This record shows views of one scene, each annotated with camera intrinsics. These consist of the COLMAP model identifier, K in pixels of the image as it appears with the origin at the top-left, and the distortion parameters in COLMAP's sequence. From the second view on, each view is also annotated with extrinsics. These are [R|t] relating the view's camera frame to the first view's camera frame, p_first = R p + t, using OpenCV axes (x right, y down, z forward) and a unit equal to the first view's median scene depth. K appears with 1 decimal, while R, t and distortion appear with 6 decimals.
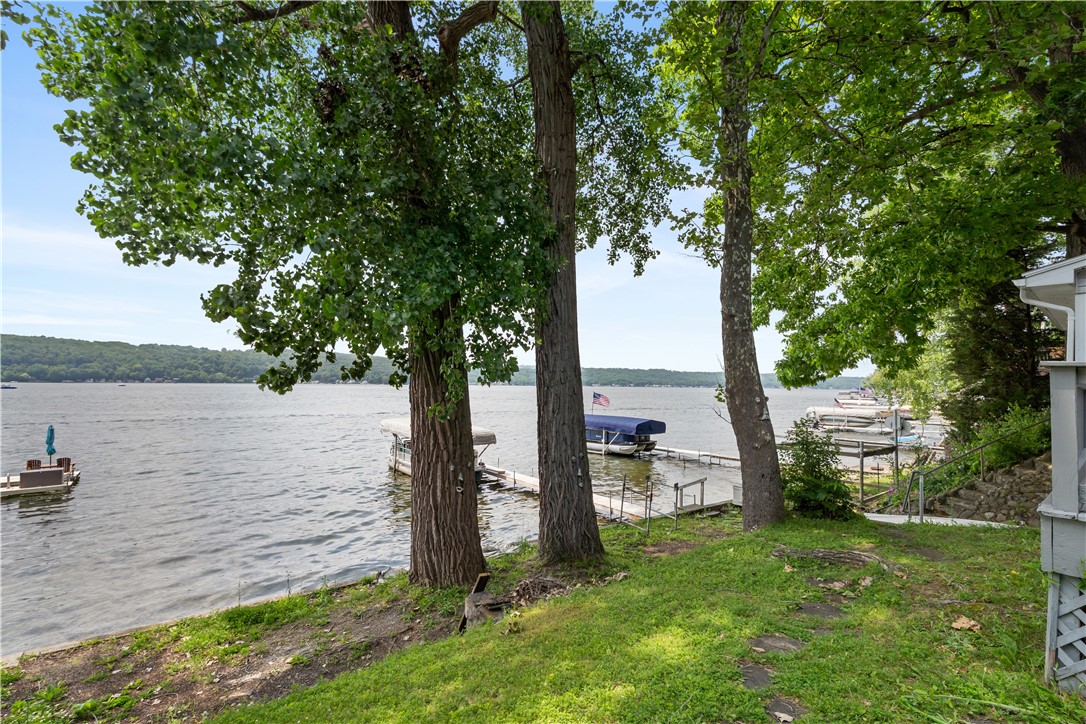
lens RADIAL K [[493.7, 0, 539.9], [0, 493.7, 375.0], [0, 0, 1]] dist [0.000941, 0.000431]
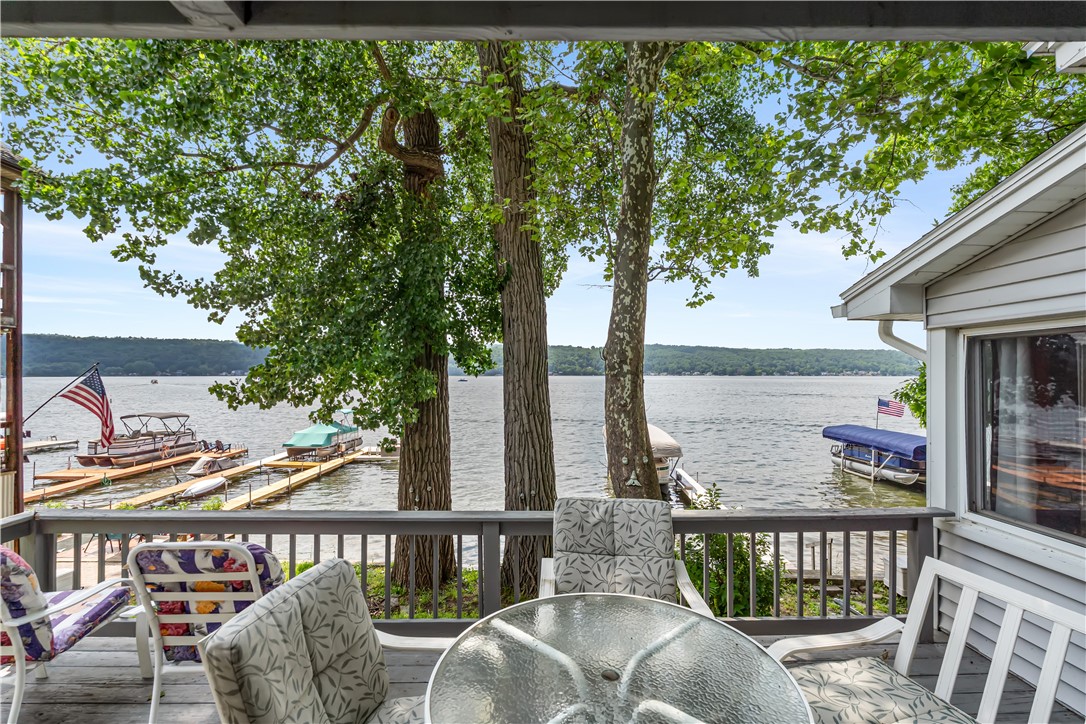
lens RADIAL K [[486.6, 0, 540.5], [0, 486.6, 368.4], [0, 0, 1]] dist [-0.002938, -0.000130]
pose [[0.771235, -0.017652, -0.636306, 0.399912], [0.021393, 0.999770, -0.001805, -0.049128], [0.636191, -0.012221, 0.771434, 0.134504]]
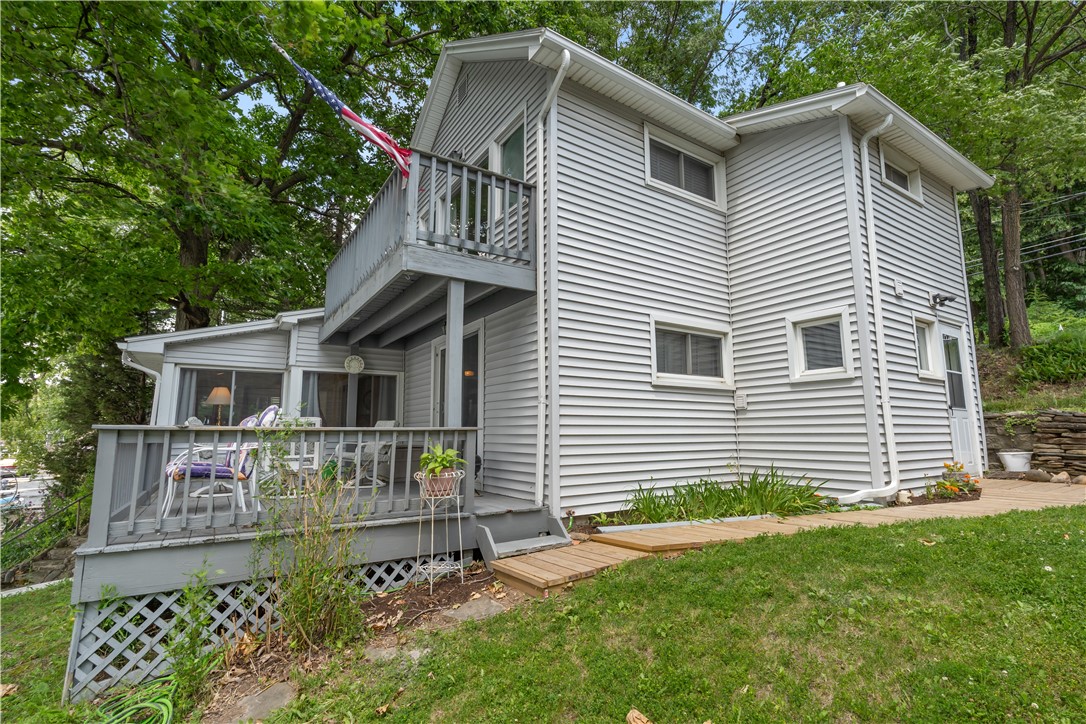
lens RADIAL K [[510.2, 0, 547.5], [0, 510.2, 356.7], [0, 0, 1]] dist [-0.001669, 0.000691]
pose [[0.129181, 0.134785, 0.982418, -0.015702], [-0.007245, 0.990821, -0.134985, -0.004843], [-0.991595, 0.010320, 0.128972, -0.041101]]
